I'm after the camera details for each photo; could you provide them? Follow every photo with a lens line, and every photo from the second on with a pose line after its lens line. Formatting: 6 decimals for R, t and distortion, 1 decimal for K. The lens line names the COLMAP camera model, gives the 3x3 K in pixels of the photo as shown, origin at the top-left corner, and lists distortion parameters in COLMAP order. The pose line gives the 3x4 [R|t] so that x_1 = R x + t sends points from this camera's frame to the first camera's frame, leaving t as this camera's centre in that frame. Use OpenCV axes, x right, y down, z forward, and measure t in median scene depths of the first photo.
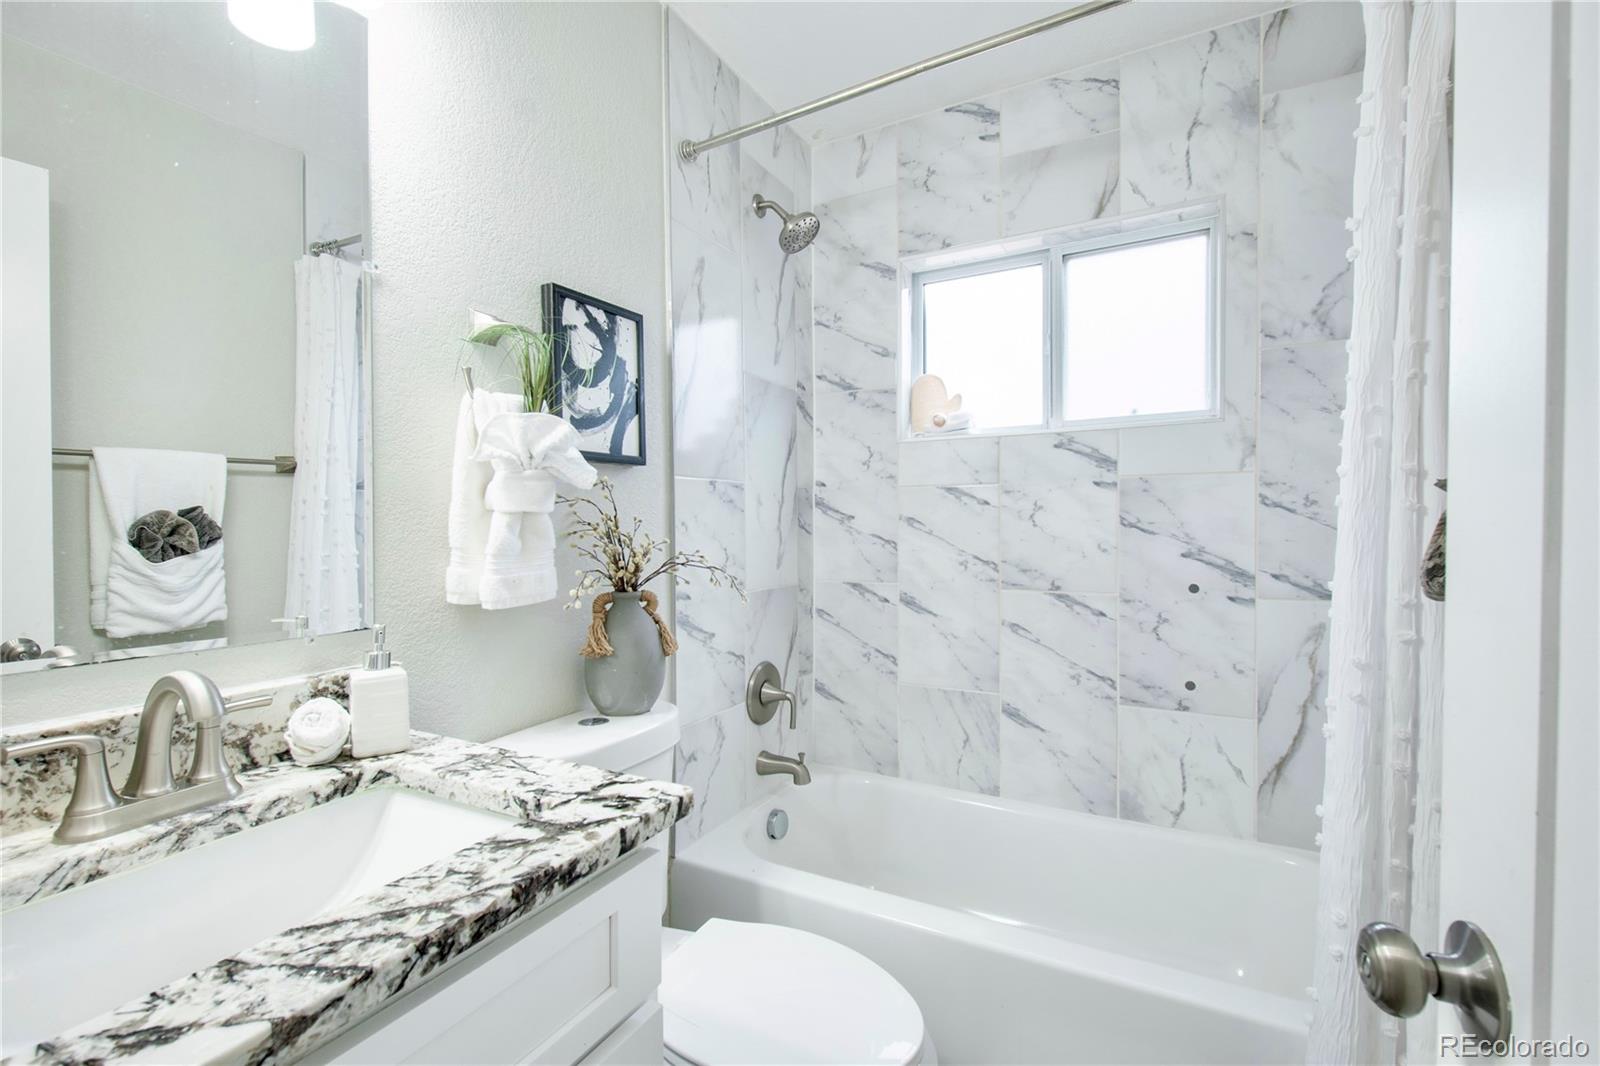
lens RADIAL K [[722.0, 0, 804.5], [0, 722.0, 539.6], [0, 0, 1]] dist [0.013745, -0.008592]
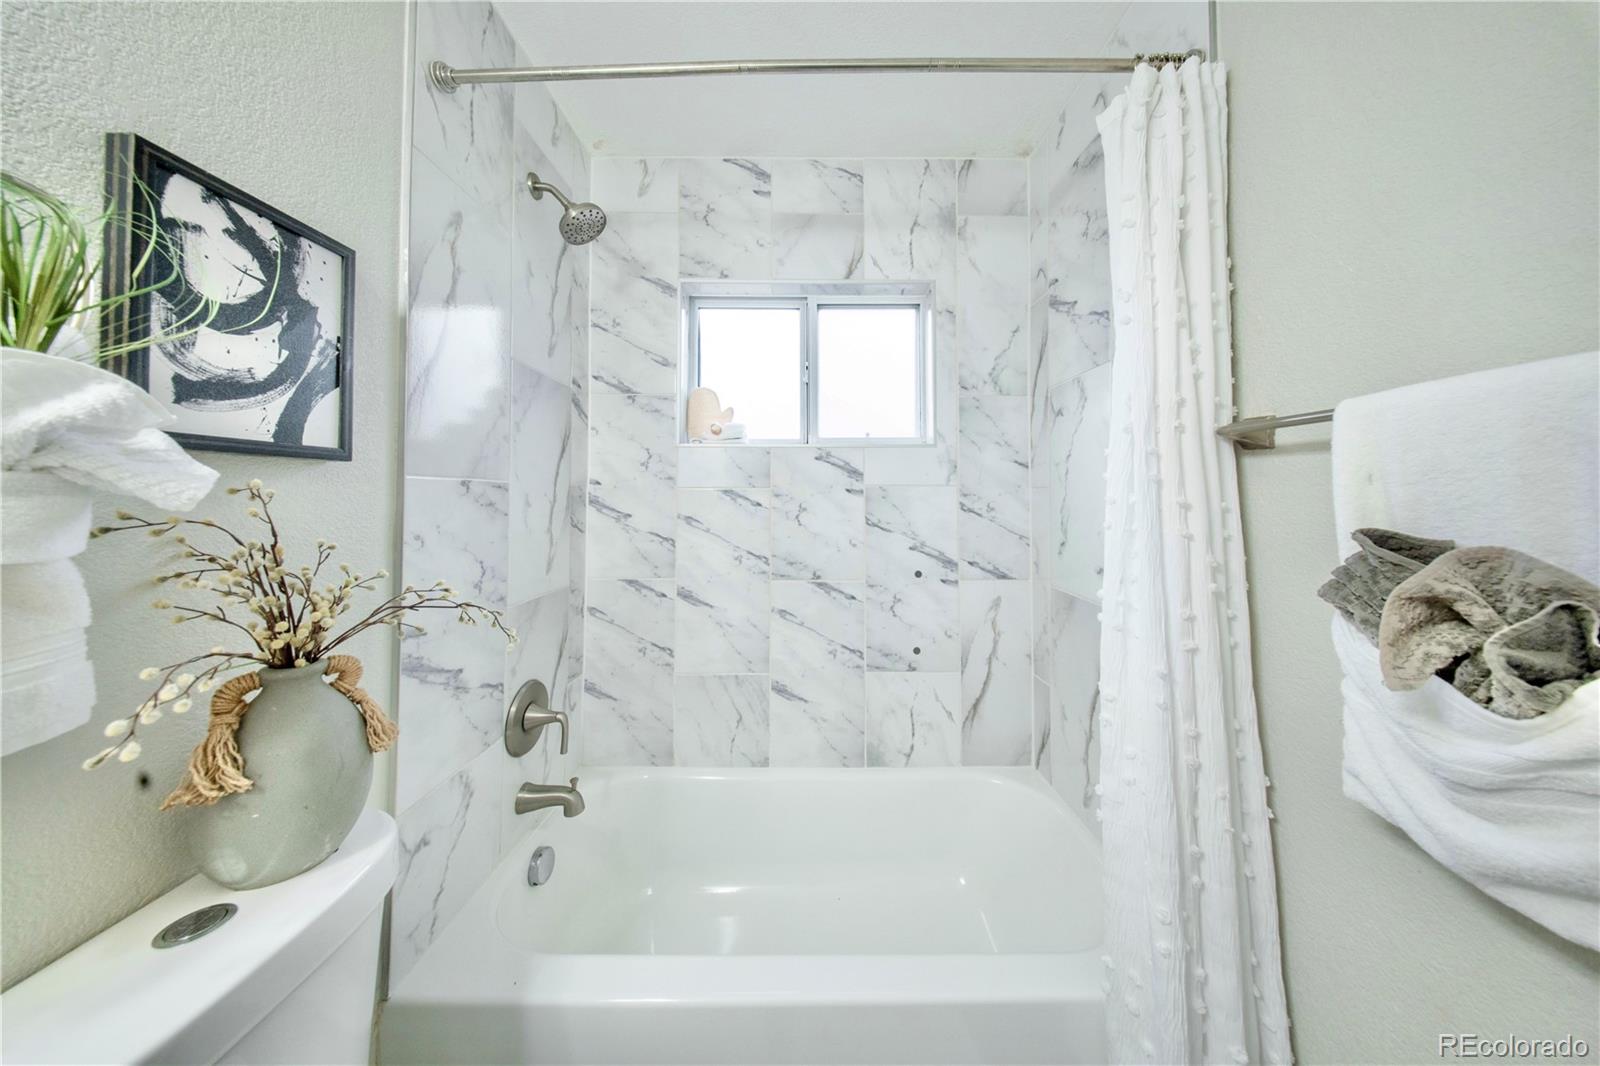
lens RADIAL K [[492.5, 0, 818.1], [0, 492.5, 487.3], [0, 0, 1]] dist [0.008313, -0.004641]
pose [[0.875987, 0.020811, 0.481886, -0.047258], [0.002308, 0.998876, -0.047334, -0.047263], [-0.482330, 0.042576, 0.874954, 0.319411]]
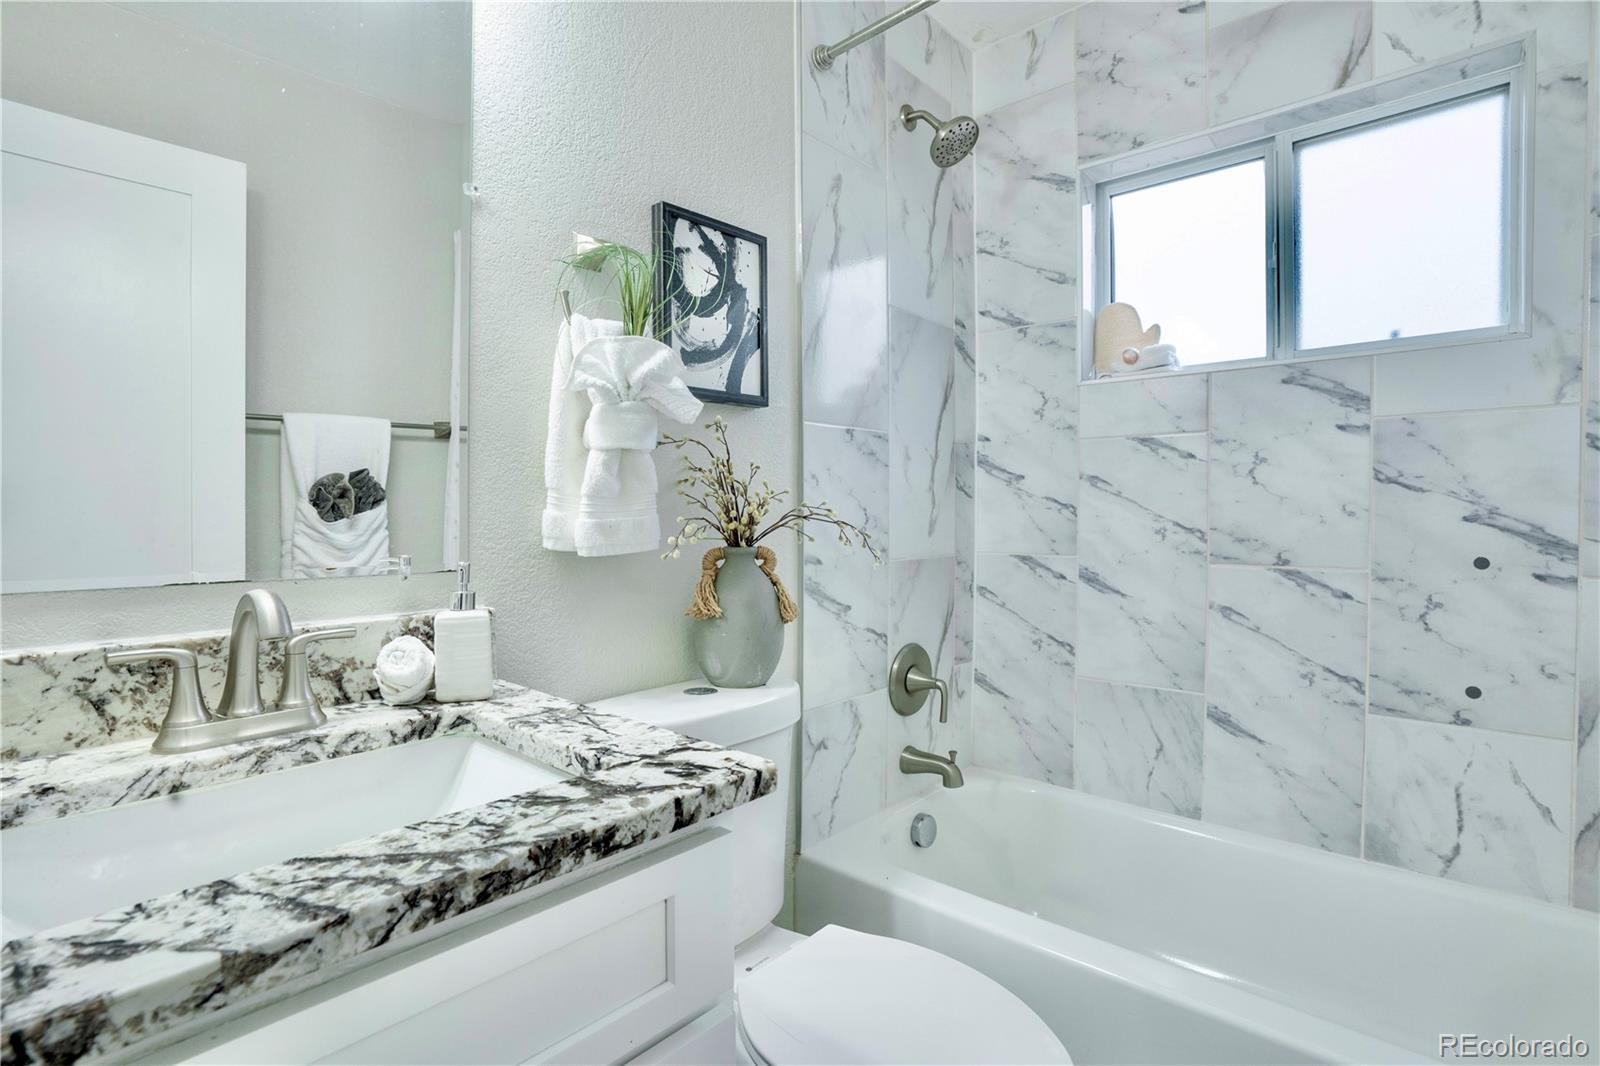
lens RADIAL K [[785.2, 0, 795.1], [0, 785.2, 535.2], [0, 0, 1]] dist [-0.074286, 0.032215]
pose [[0.971188, 0.010047, -0.238103, 0.034503], [-0.008300, 0.999931, 0.008338, 0.039080], [0.238170, -0.006122, 0.971204, 0.075091]]
